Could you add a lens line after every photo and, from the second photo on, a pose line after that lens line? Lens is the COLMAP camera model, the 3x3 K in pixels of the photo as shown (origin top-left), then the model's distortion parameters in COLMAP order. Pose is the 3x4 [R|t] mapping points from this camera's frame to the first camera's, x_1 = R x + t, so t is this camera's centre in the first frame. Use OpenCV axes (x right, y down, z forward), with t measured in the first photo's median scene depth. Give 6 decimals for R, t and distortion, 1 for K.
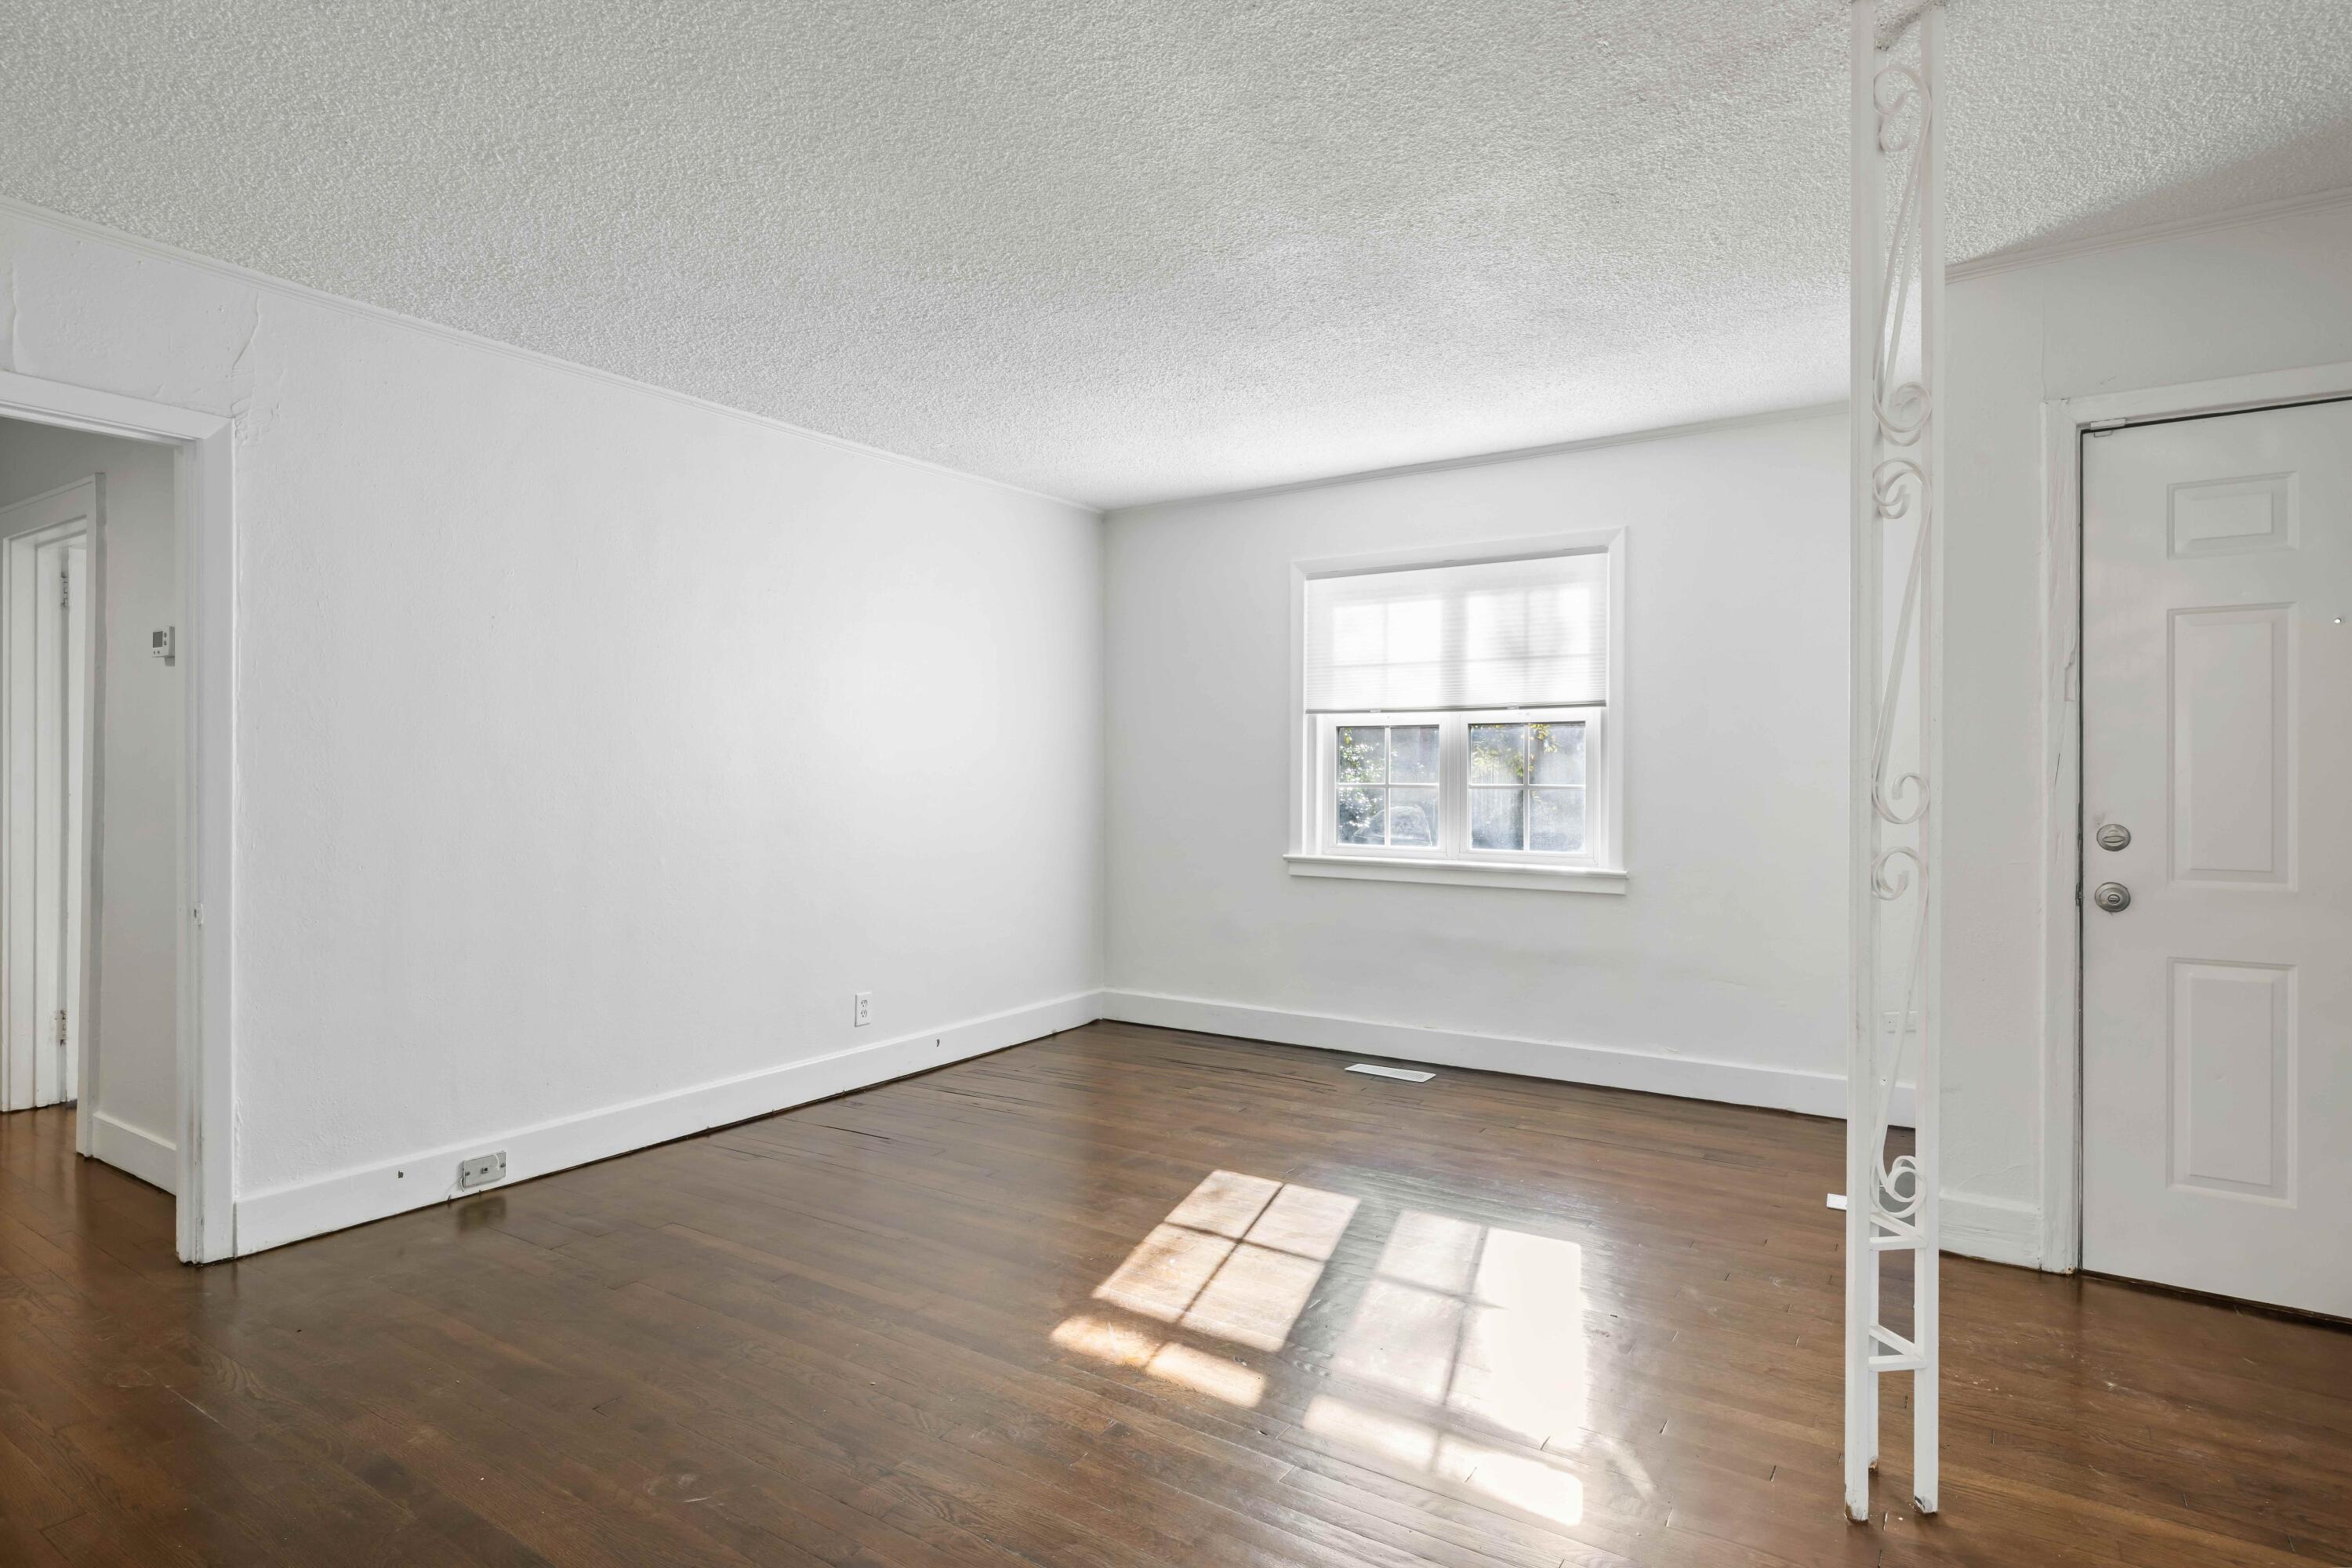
lens RADIAL K [[1247.2, 0, 1172.1], [0, 1247.2, 771.8], [0, 0, 1]] dist [0.000447, -0.000058]
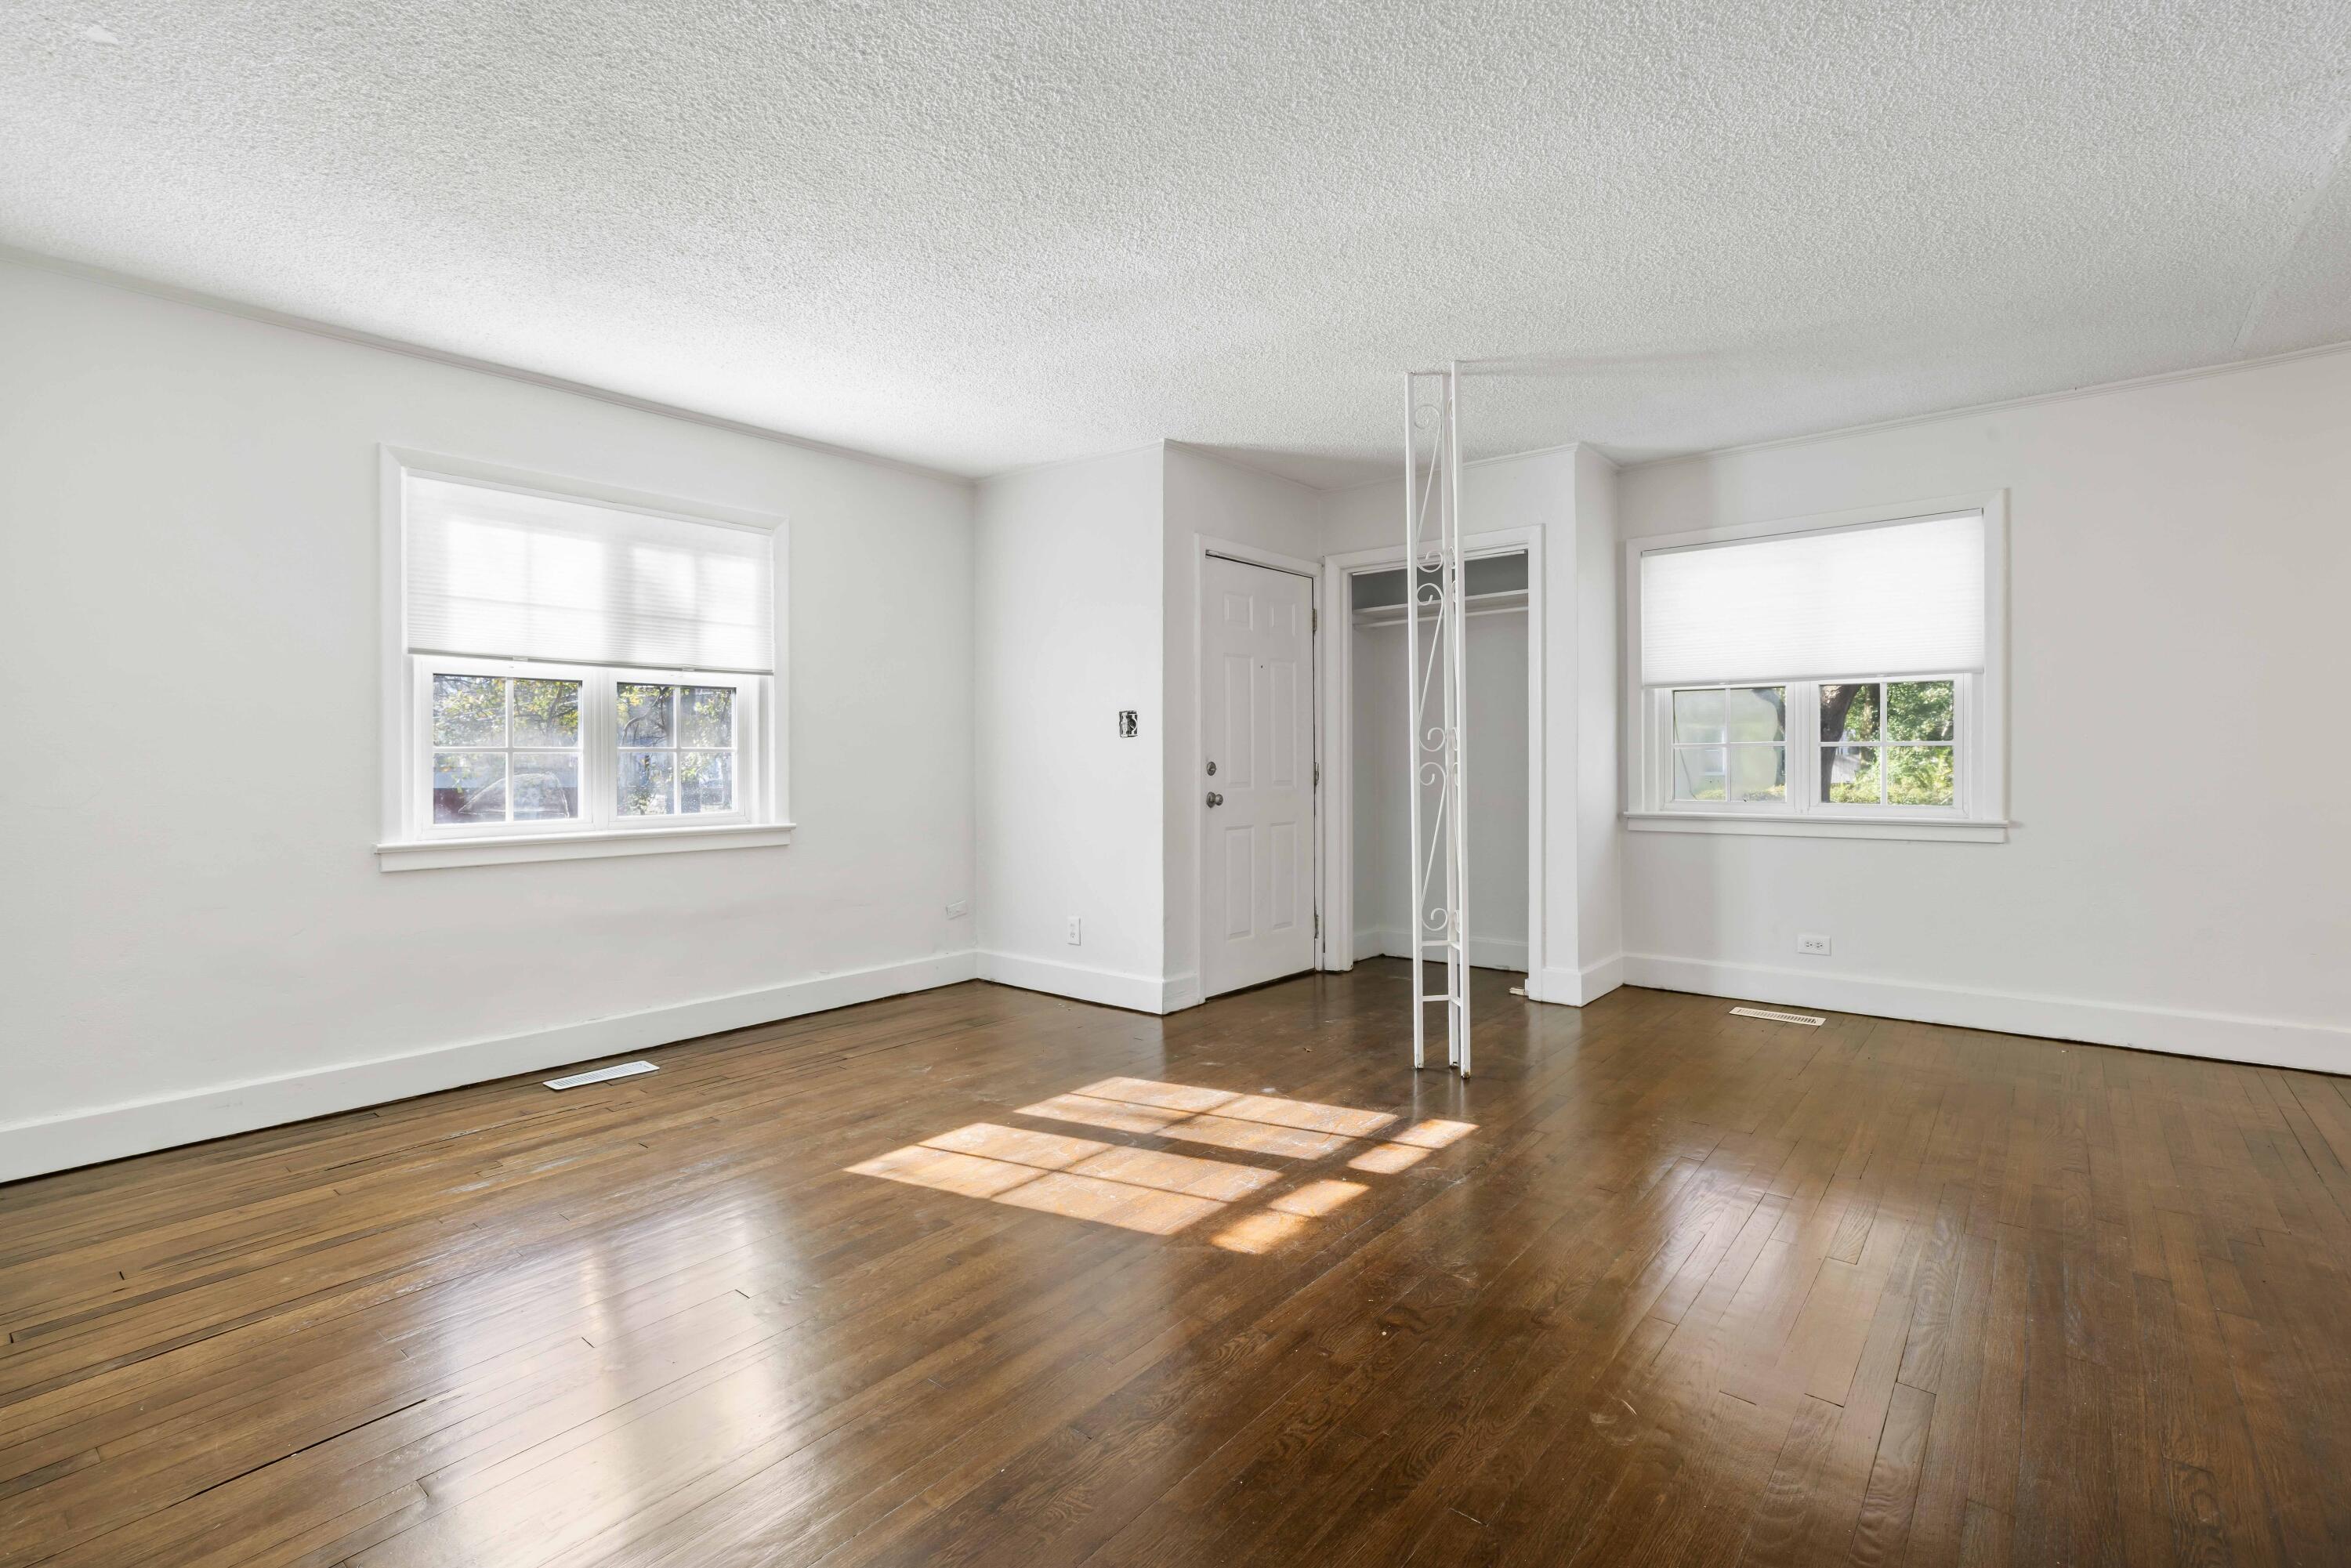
lens RADIAL K [[1091.2, 0, 1170.1], [0, 1091.2, 759.4], [0, 0, 1]] dist [-0.012286, -0.000070]
pose [[0.097243, -0.000748, 0.995260, -0.565278], [0.006884, 0.999976, 0.000079, 0.023369], [-0.995237, 0.006844, 0.097245, 0.550654]]
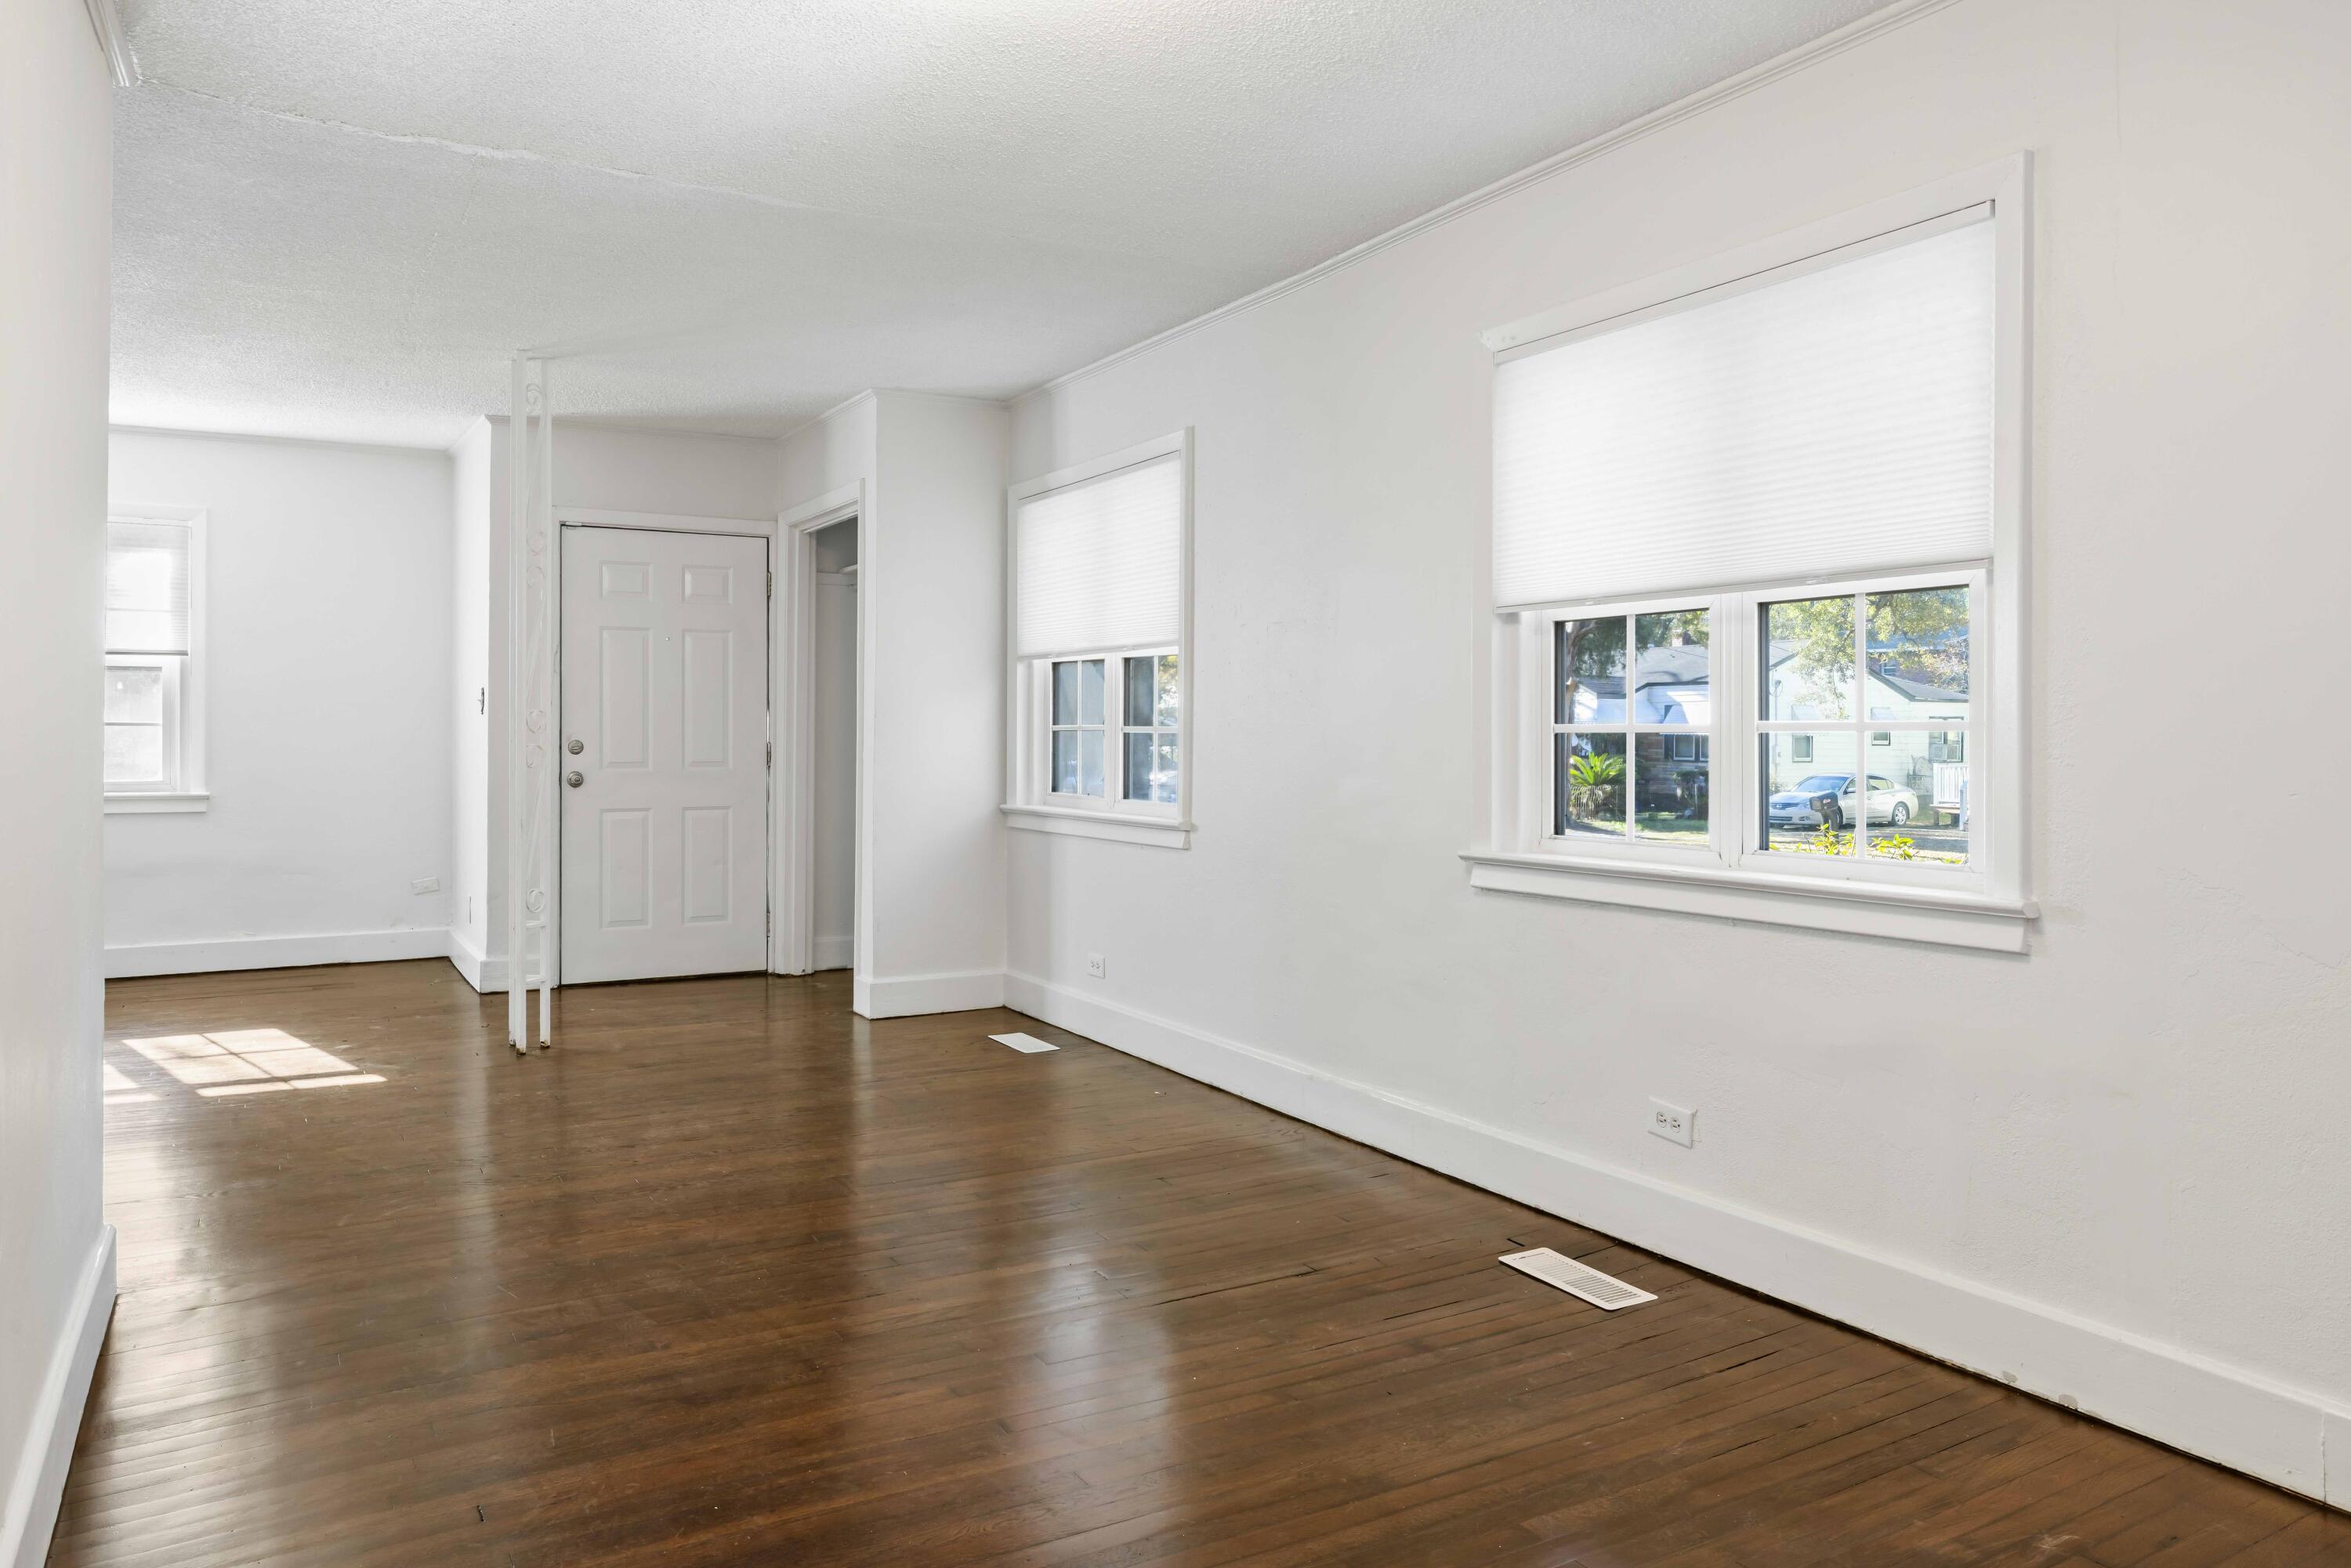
lens RADIAL K [[1576.2, 0, 1176.4], [0, 1576.2, 745.4], [0, 0, 1]] dist [-0.003275, 0.000058]
pose [[0.438275, -0.004337, 0.898830, -0.585193], [-0.004318, 0.999967, 0.006930, 0.018320], [-0.898830, -0.006918, 0.438242, -0.505730]]
